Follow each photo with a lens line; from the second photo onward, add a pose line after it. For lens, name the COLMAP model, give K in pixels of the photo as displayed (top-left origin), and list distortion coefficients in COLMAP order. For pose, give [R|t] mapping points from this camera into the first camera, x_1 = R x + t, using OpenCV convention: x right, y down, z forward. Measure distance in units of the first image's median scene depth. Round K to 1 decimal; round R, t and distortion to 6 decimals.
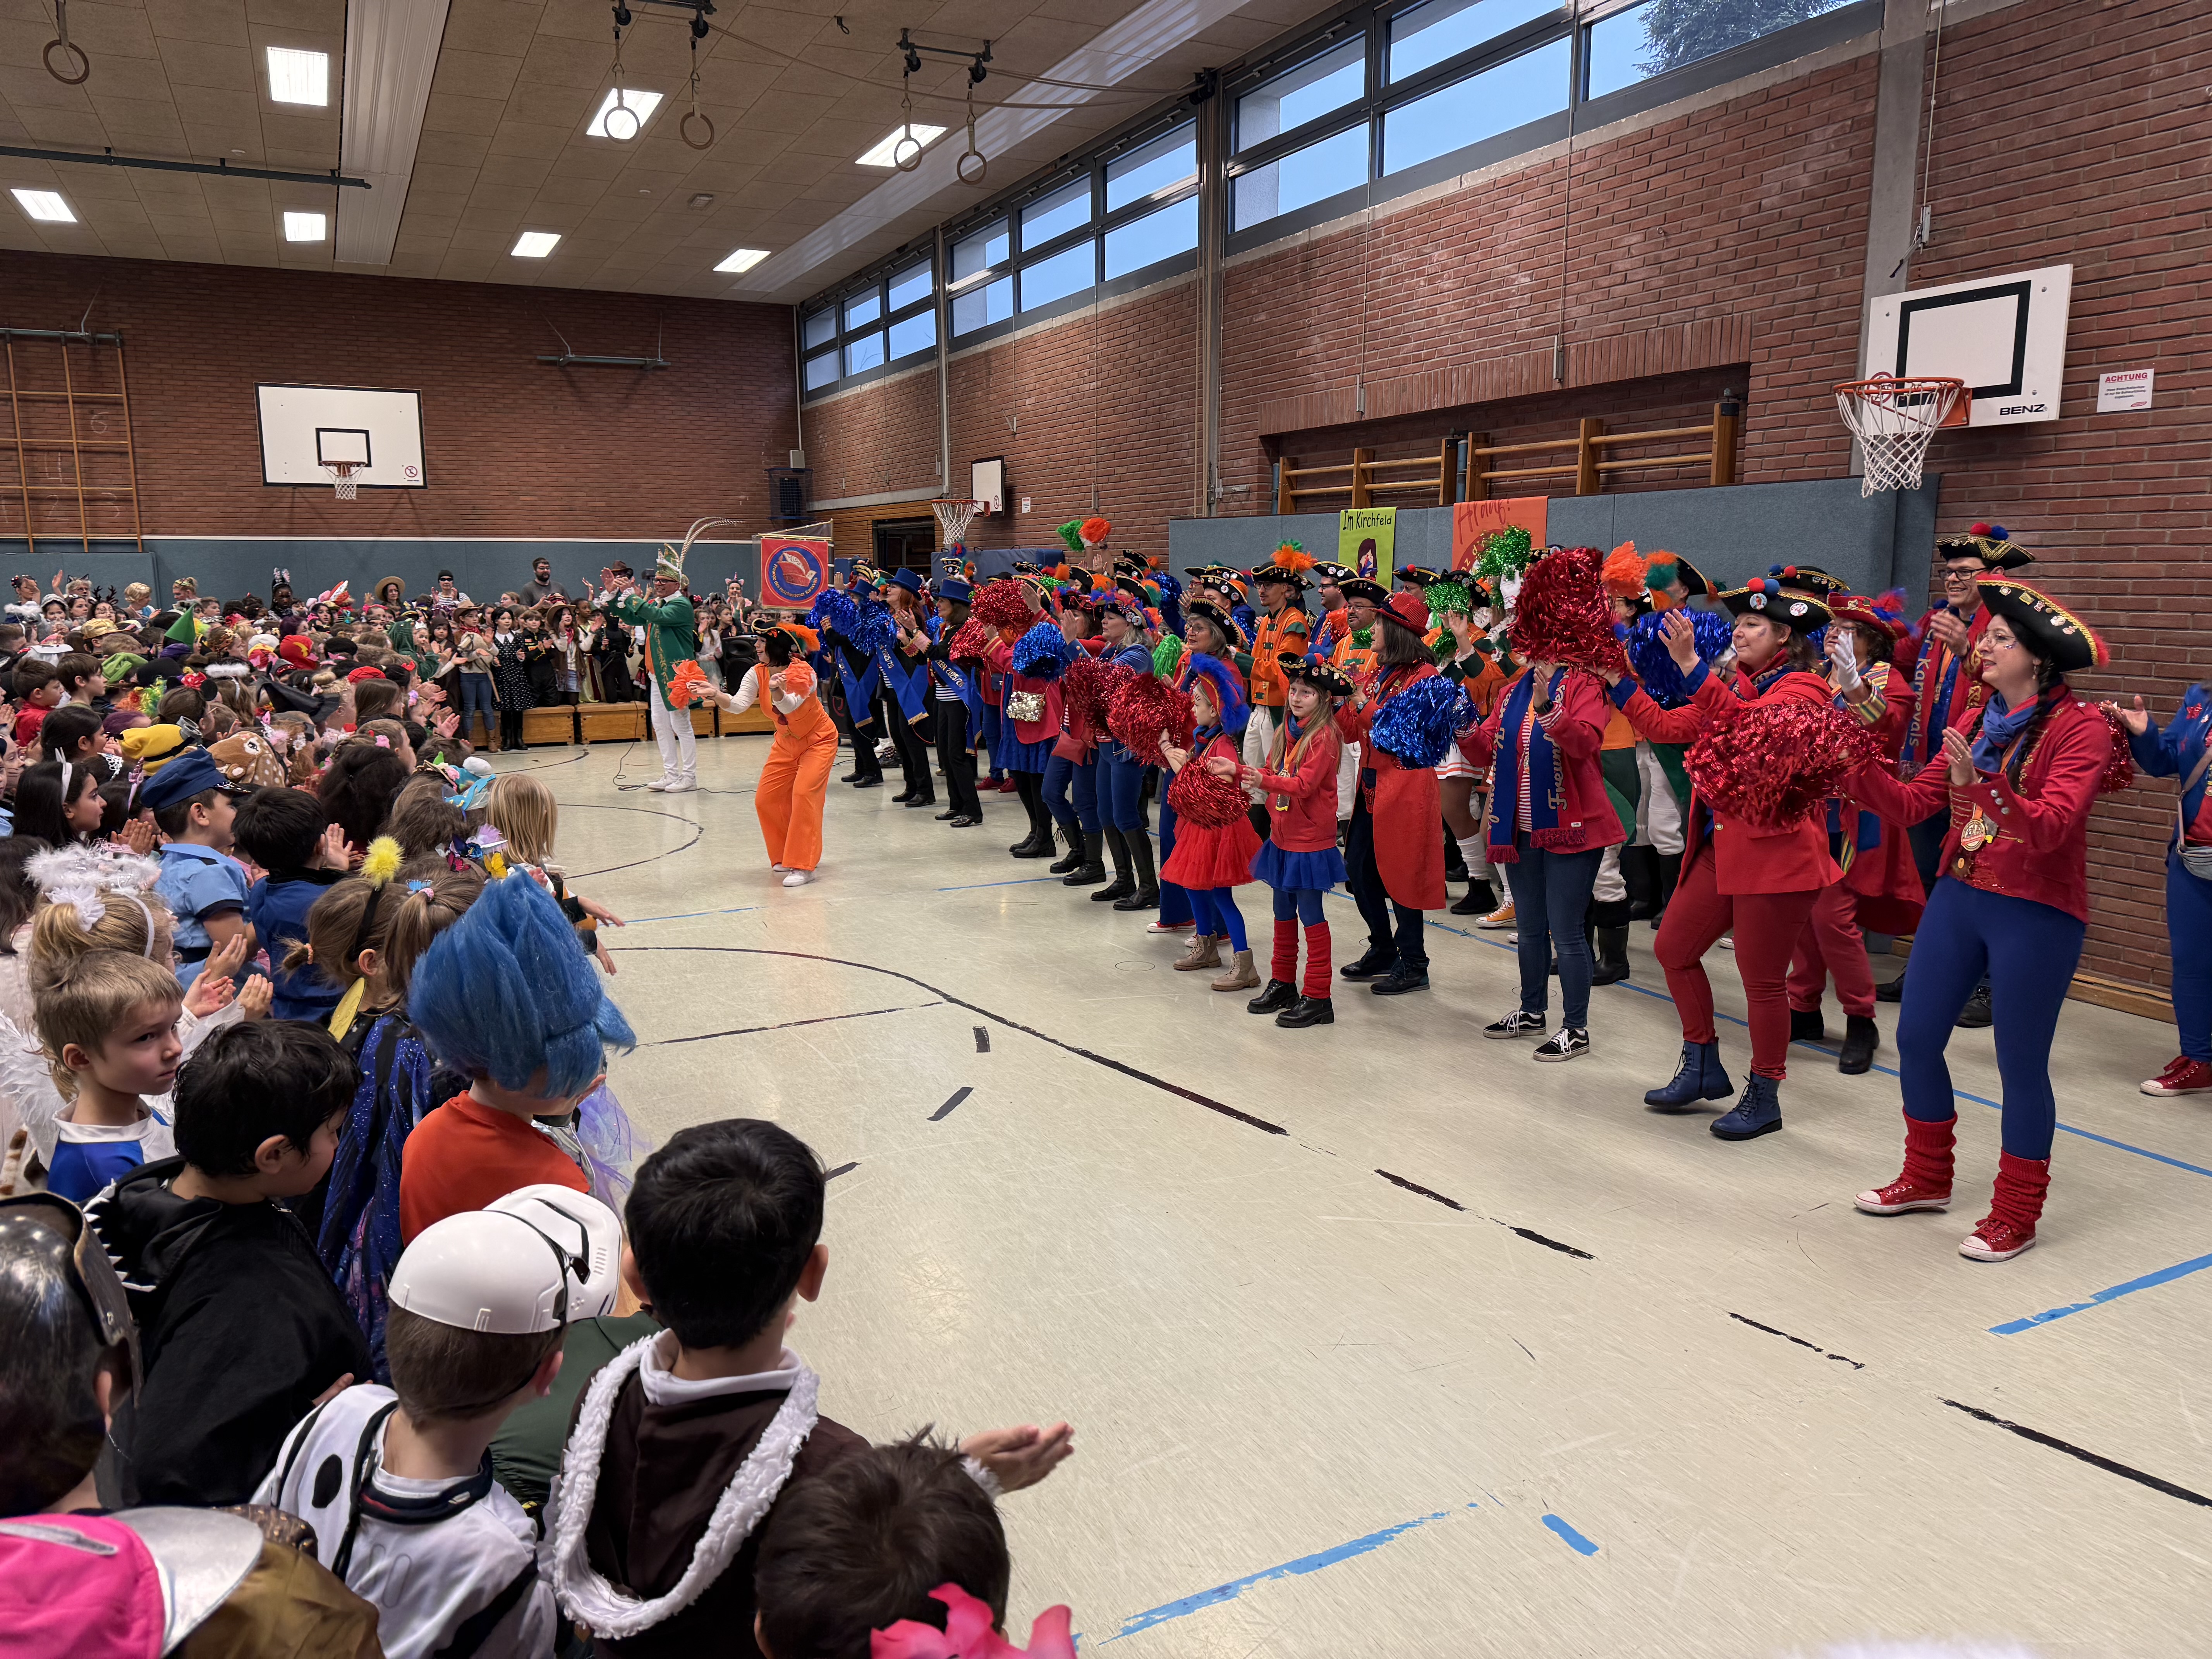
lens RADIAL K [[1567.4, 0, 1103.4], [0, 1567.4, 833.4], [0, 0, 1]] dist [0.054529, -0.060683]
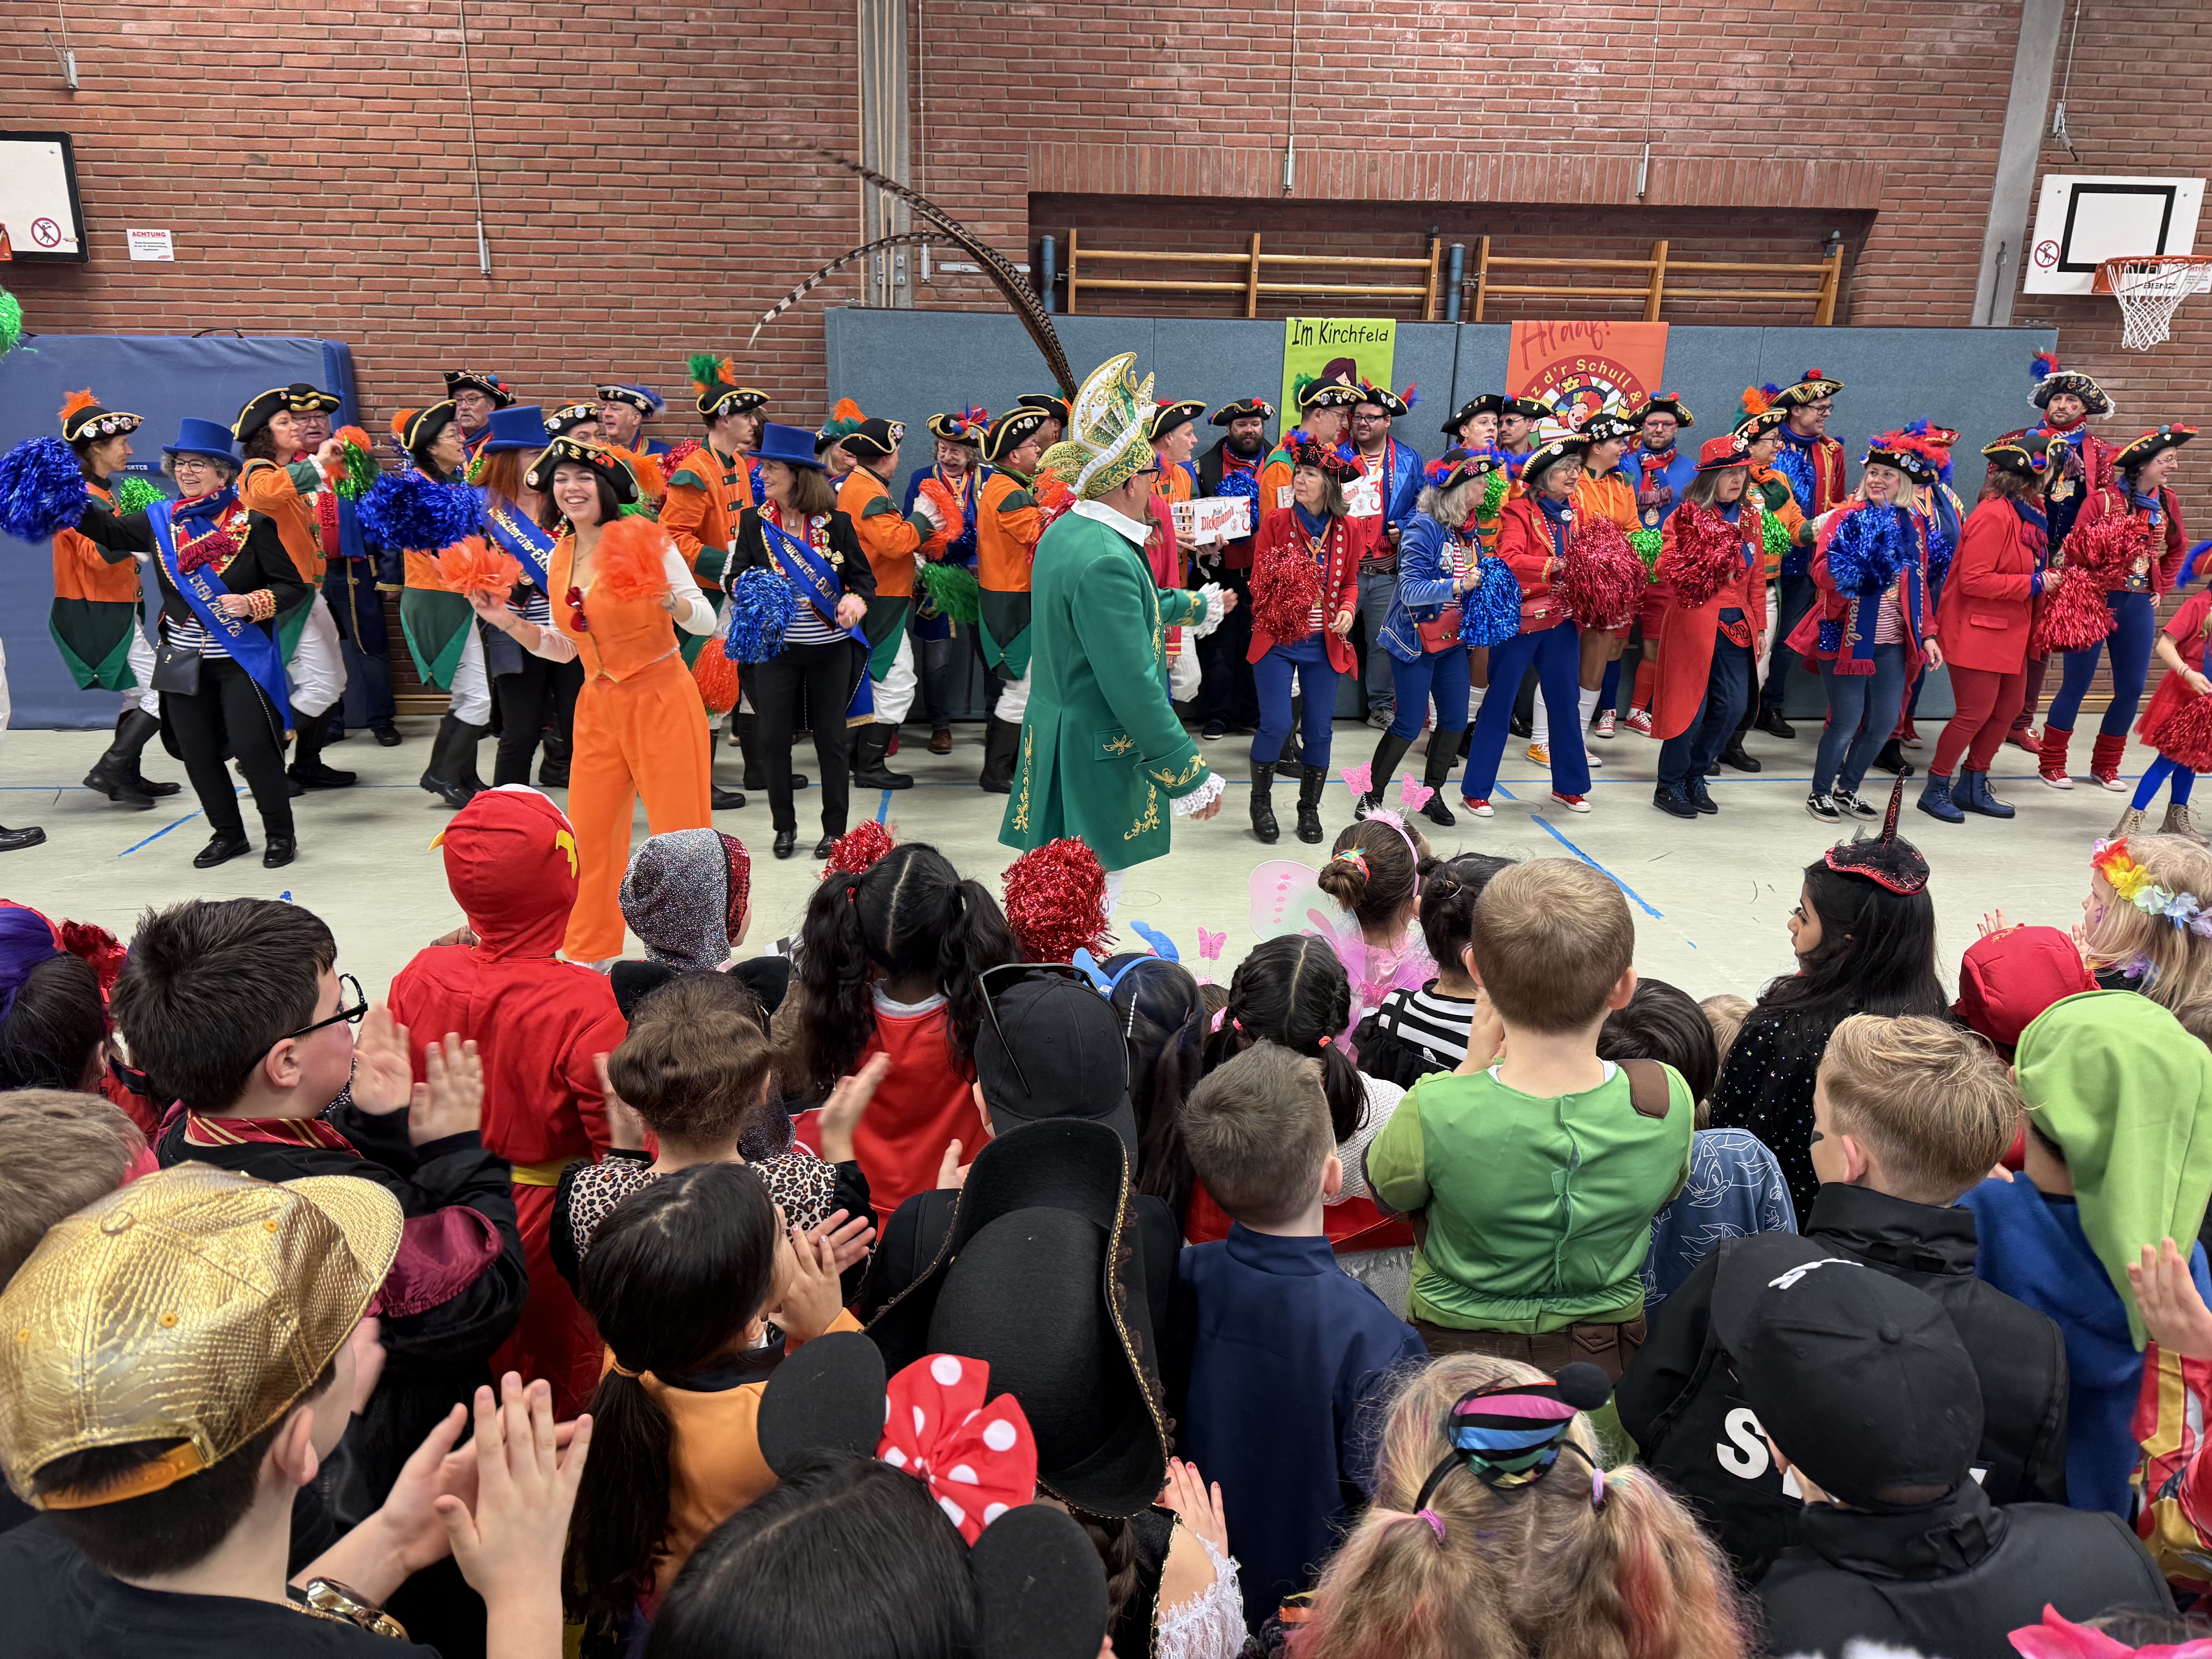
lens RADIAL K [[1567.4, 0, 1109.1], [0, 1567.4, 828.4], [0, 0, 1]] dist [0.054529, -0.060683]
pose [[0.373878, -0.238151, 0.896381, -0.793879], [0.139475, 0.969918, 0.199513, -0.162135], [-0.916931, 0.050430, 0.395847, 0.985536]]
